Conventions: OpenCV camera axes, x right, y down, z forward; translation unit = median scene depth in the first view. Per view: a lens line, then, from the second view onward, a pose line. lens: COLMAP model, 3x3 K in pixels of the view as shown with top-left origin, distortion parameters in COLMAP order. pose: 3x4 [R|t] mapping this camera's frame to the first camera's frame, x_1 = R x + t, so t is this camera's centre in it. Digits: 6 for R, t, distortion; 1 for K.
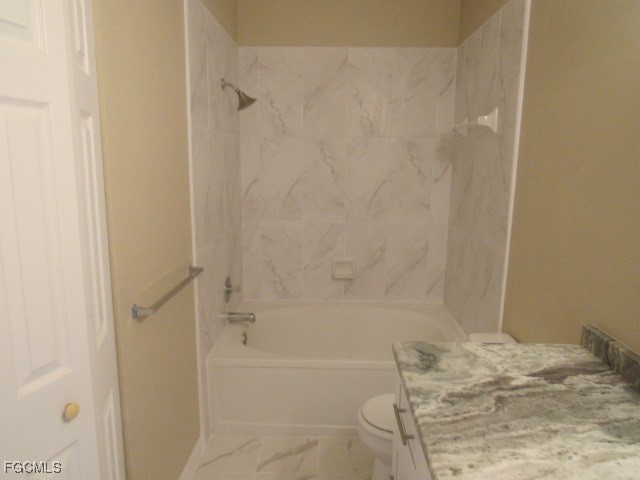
lens RADIAL K [[461.5, 0, 320.0], [0, 461.5, 240.0], [0, 0, 1]] dist [-0.020594, 0.000184]
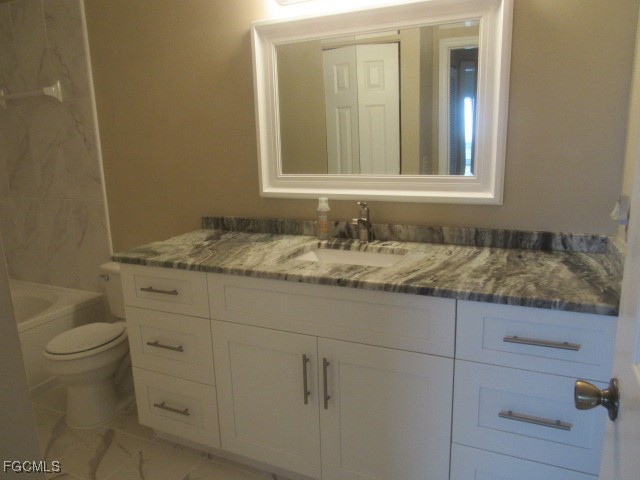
lens RADIAL K [[461.5, 0, 320.0], [0, 461.5, 240.0], [0, 0, 1]] dist [-0.020594, 0.000184]
pose [[0.400937, -0.222761, 0.888609, -0.484411], [0.201893, 0.967623, 0.151475, 0.065874], [-0.893582, 0.118672, 0.432930, -0.060832]]
